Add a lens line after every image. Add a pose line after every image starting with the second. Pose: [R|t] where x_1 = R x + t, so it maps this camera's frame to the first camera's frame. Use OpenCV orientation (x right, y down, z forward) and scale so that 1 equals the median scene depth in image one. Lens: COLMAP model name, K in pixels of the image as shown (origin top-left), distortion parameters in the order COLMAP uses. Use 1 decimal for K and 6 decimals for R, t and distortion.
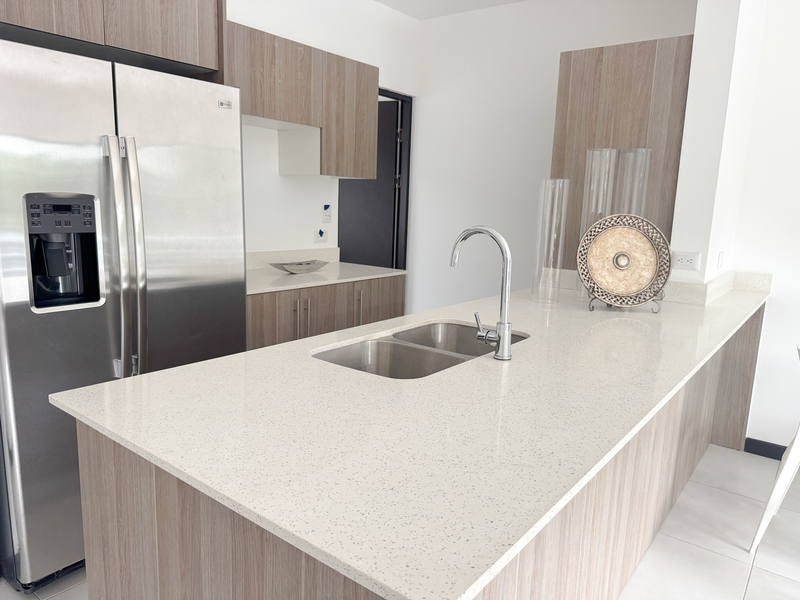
lens RADIAL K [[571.8, 0, 398.7], [0, 571.8, 297.4], [0, 0, 1]] dist [-0.001186, -0.006004]
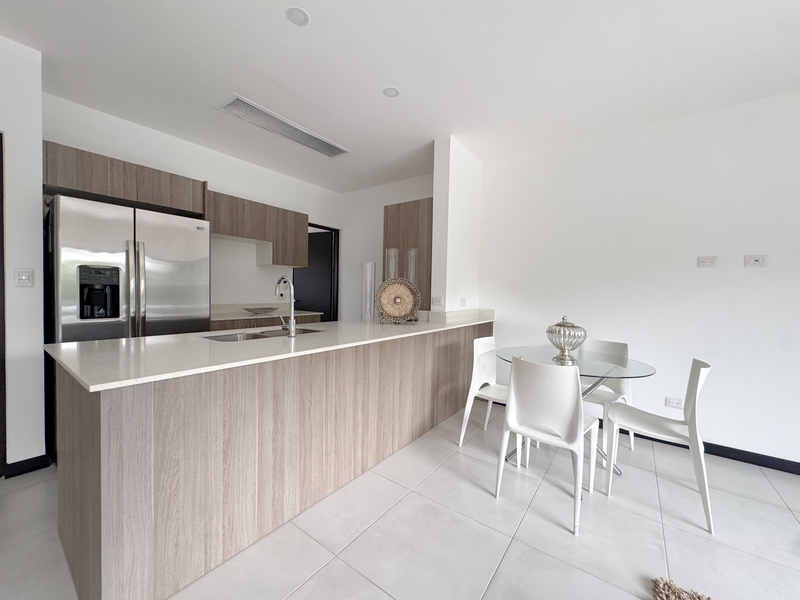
lens RADIAL K [[318.4, 0, 398.0], [0, 318.4, 296.0], [0, 0, 1]] dist [0.000445, 0.000008]
pose [[0.999586, -0.013173, 0.025599, 0.382199], [0.016817, 0.988870, -0.147828, 0.096466], [-0.023366, 0.148197, 0.988682, -0.151205]]
